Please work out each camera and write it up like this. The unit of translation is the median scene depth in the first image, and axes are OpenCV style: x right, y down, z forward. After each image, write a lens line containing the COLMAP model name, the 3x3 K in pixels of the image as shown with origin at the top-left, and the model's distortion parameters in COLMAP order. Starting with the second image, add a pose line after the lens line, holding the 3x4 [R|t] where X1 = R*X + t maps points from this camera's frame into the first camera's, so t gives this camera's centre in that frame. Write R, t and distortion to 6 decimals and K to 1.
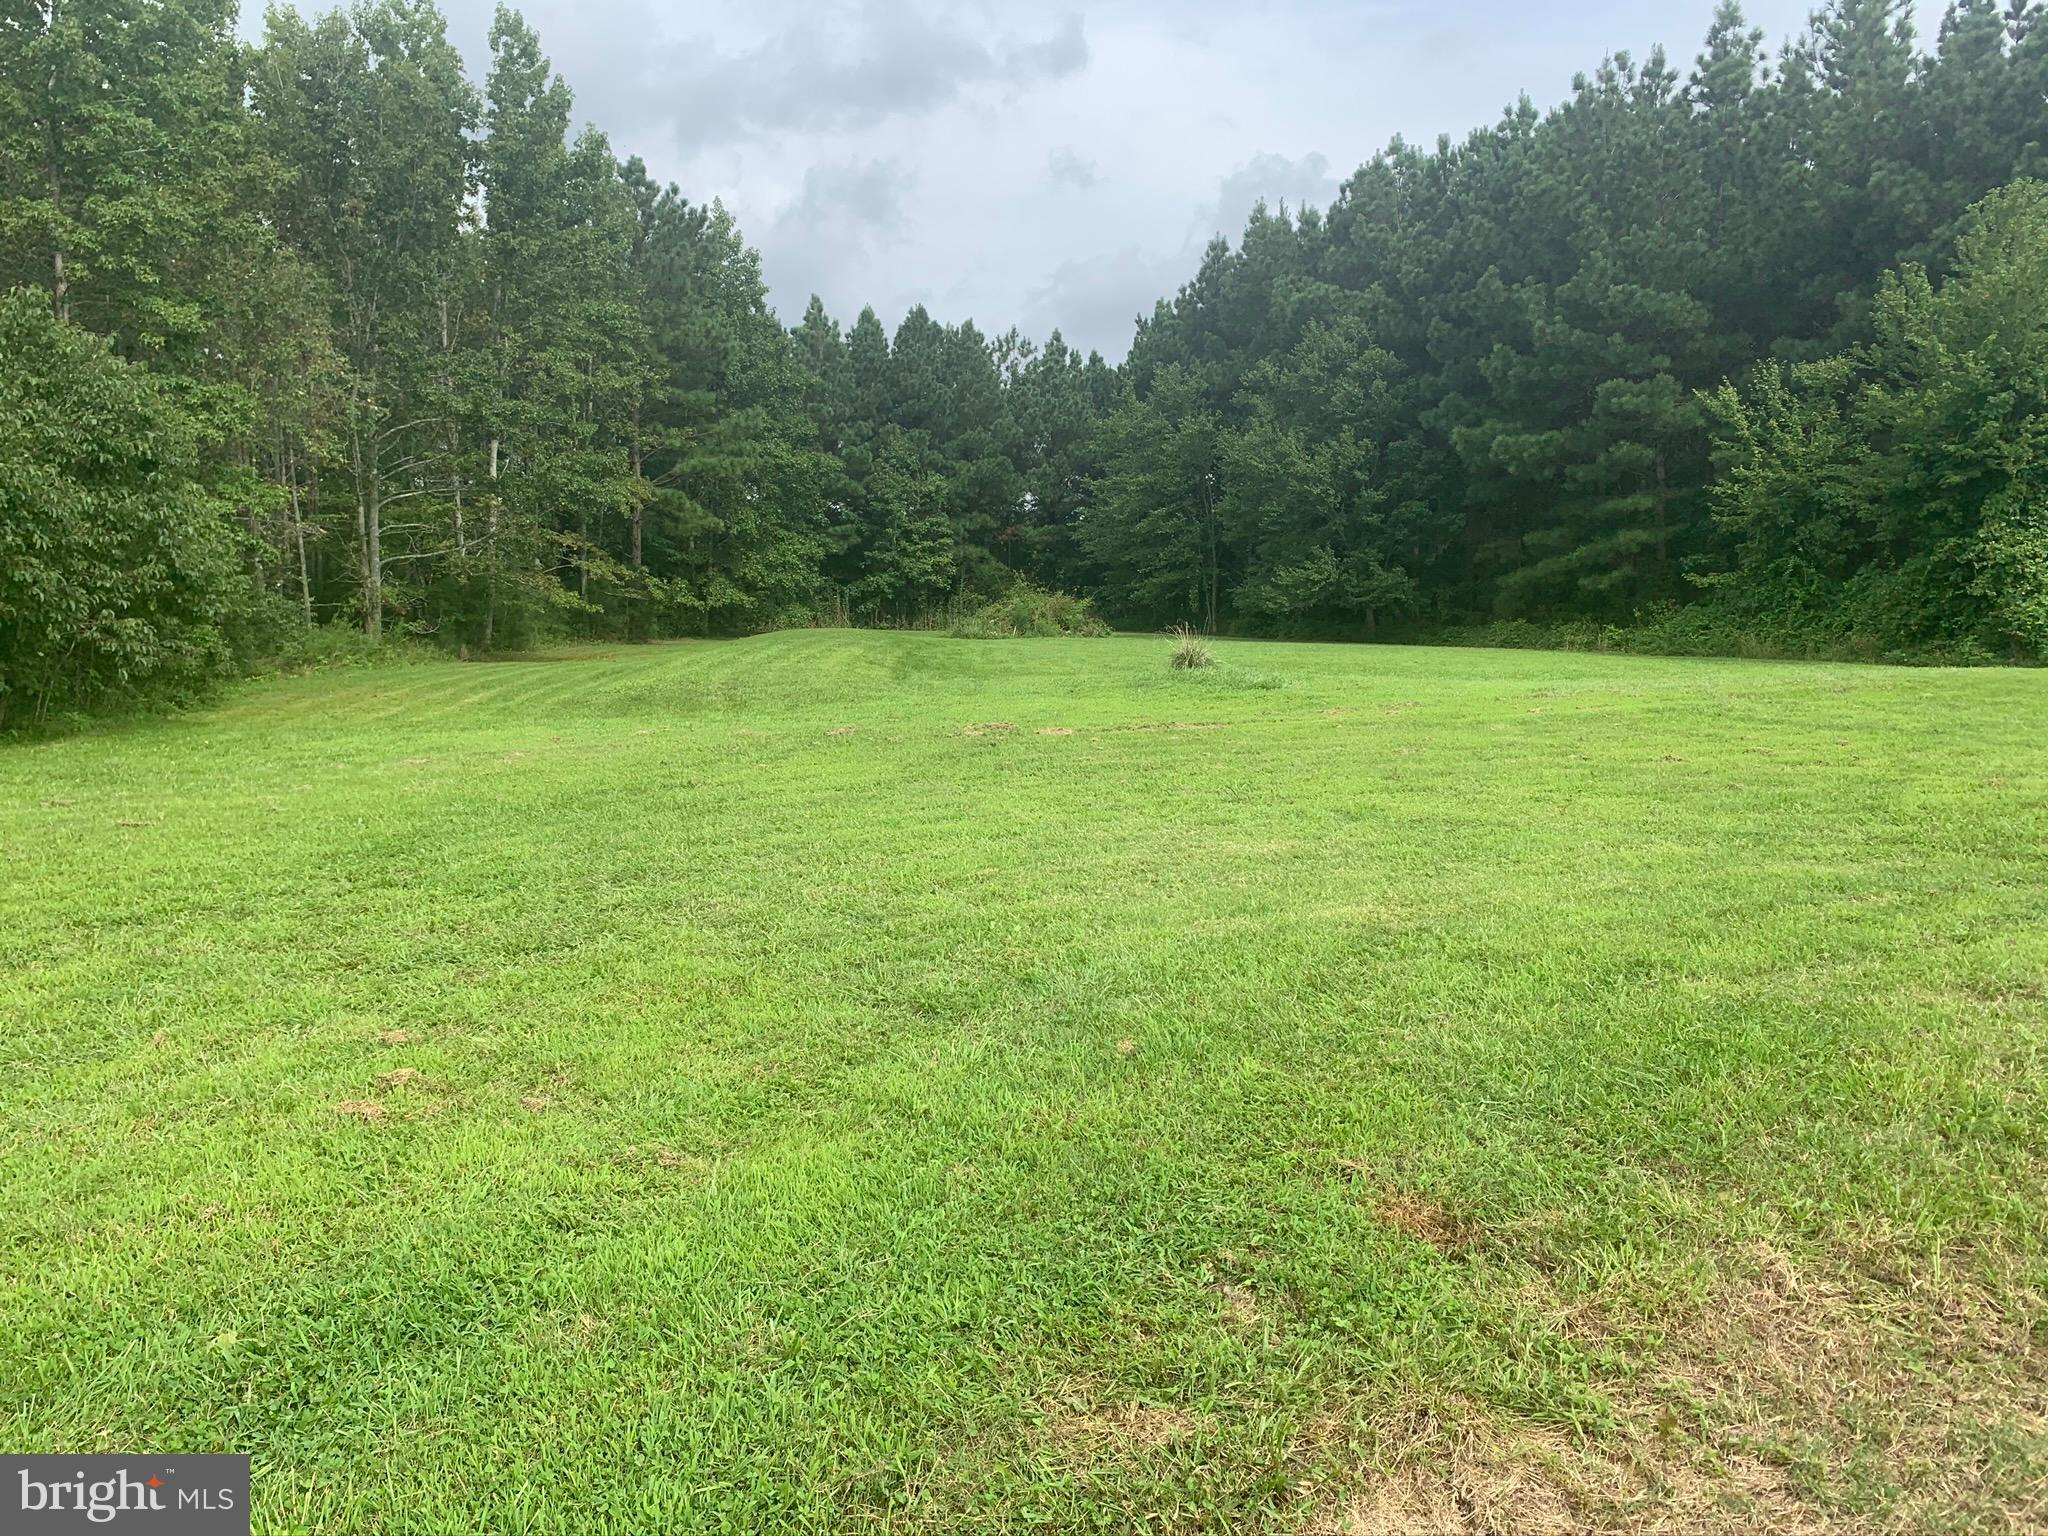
lens RADIAL K [[1561.0, 0, 1010.9], [0, 1561.0, 780.3], [0, 0, 1]] dist [0.053445, -0.073607]
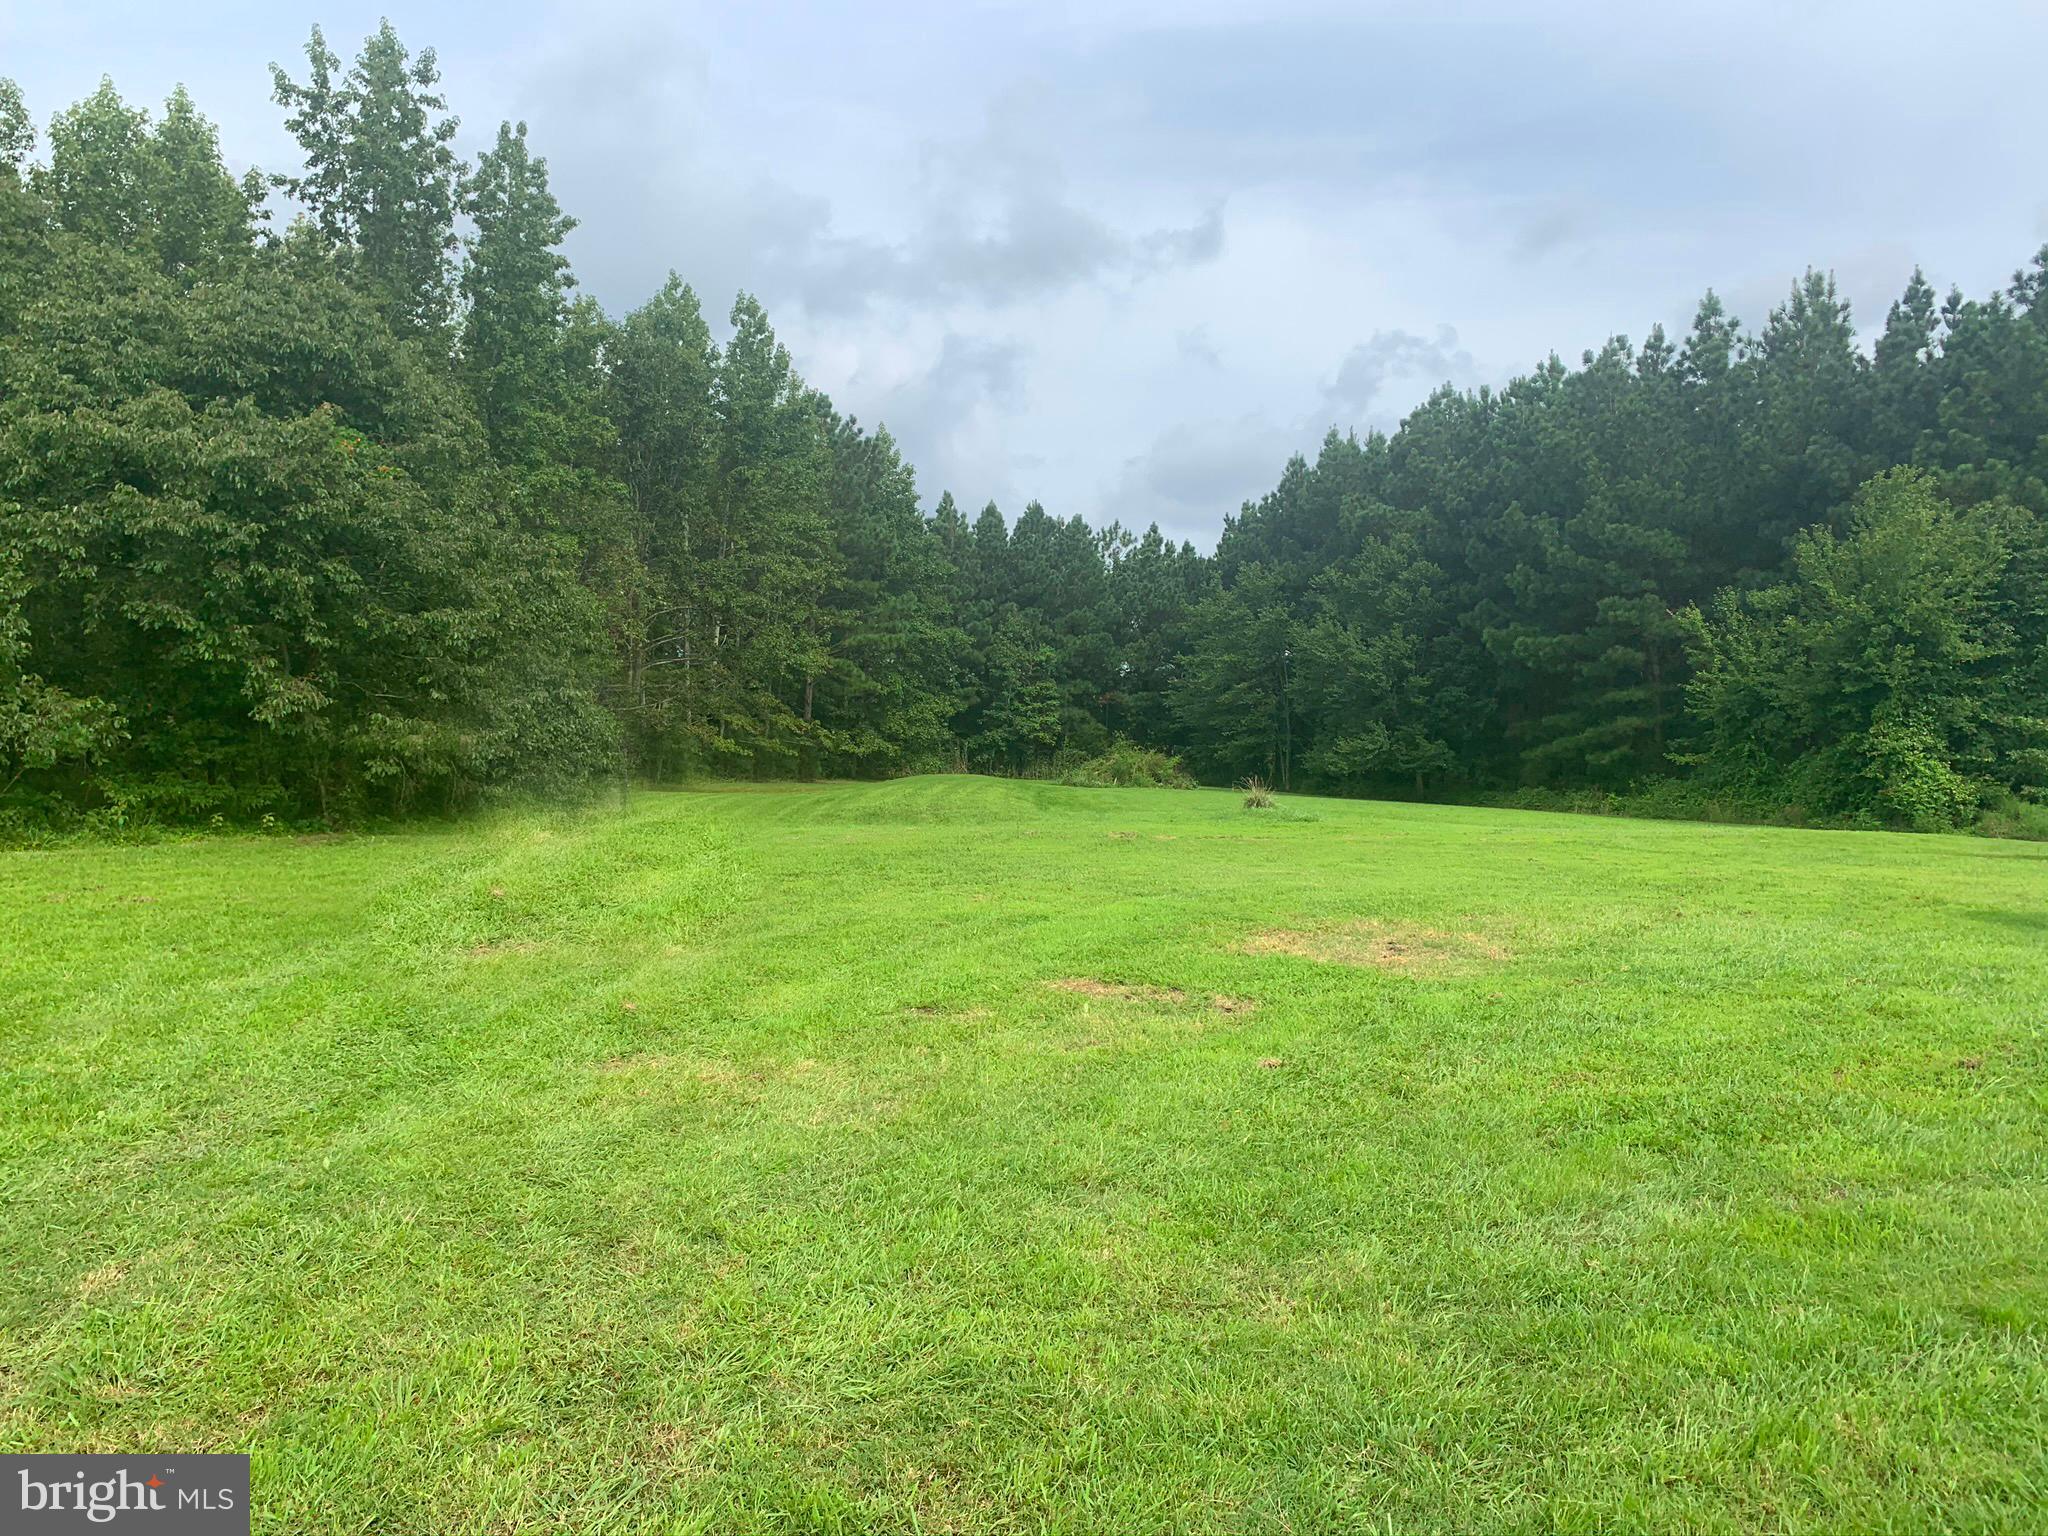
lens RADIAL K [[1561.0, 0, 1008.0], [0, 1561.0, 758.4], [0, 0, 1]] dist [0.053445, -0.073607]
pose [[0.997989, 0.032420, -0.054471, -0.016577], [-0.038354, 0.993003, -0.111687, 0.024537], [0.050469, 0.113551, 0.992249, -0.203432]]
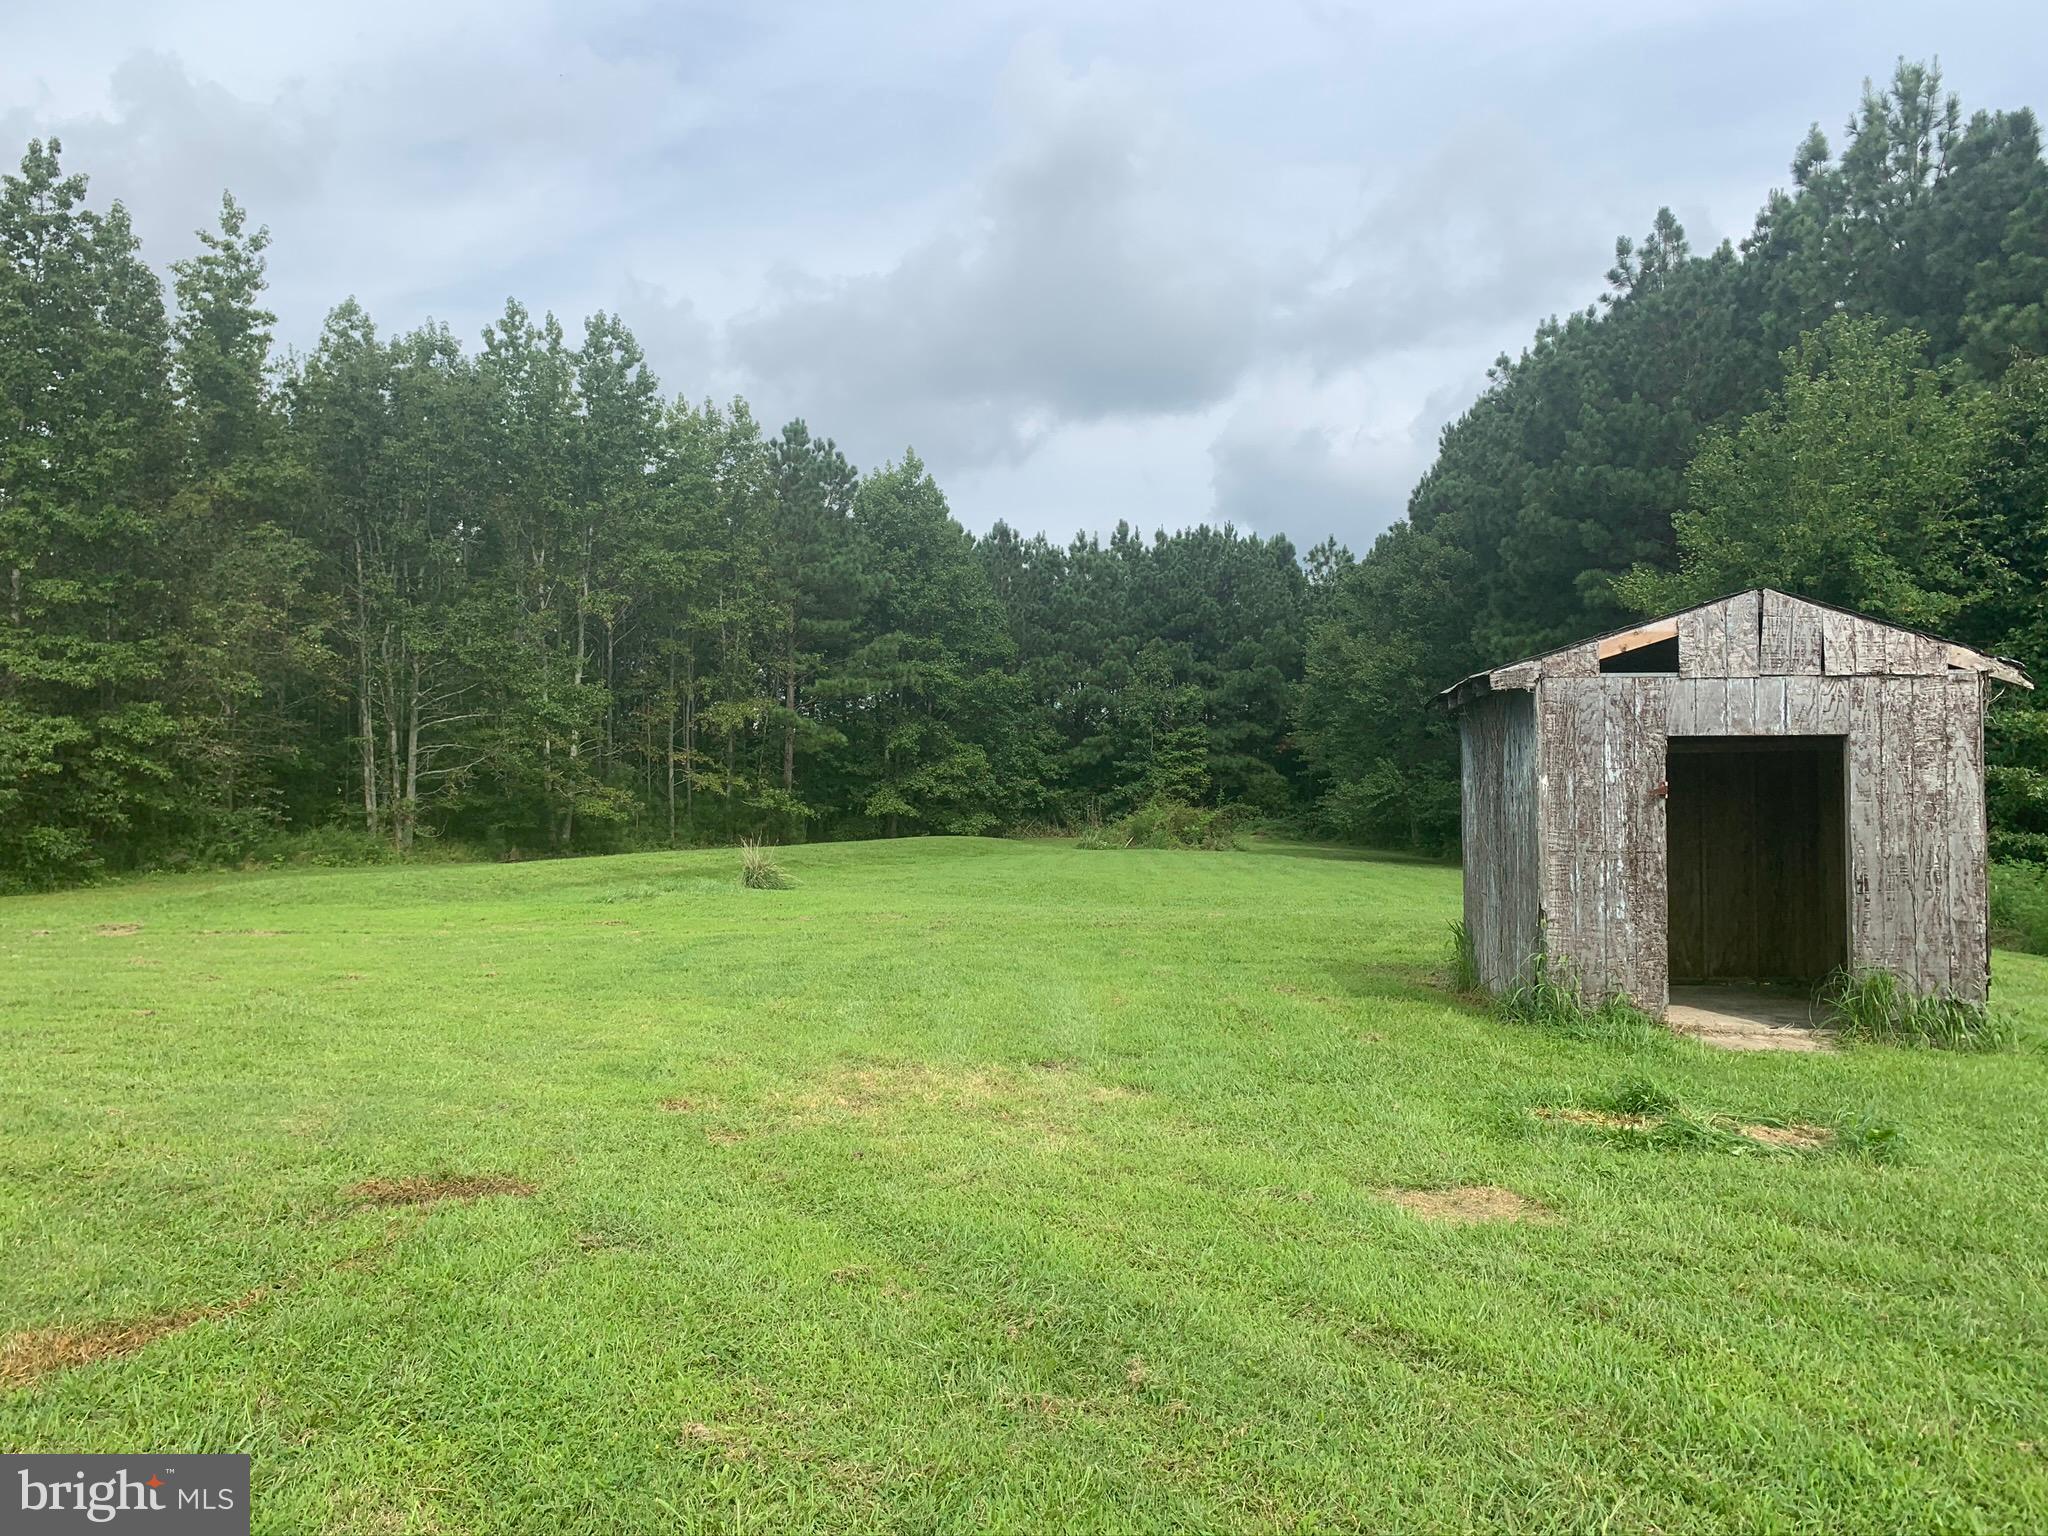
lens RADIAL K [[1561.0, 0, 1015.0], [0, 1561.0, 770.3], [0, 0, 1]] dist [0.053445, -0.073607]
pose [[0.921201, -0.004138, -0.389065, 0.353824], [-0.048757, 0.990834, -0.125982, -0.014670], [0.386020, 0.135024, 0.912555, 0.073721]]
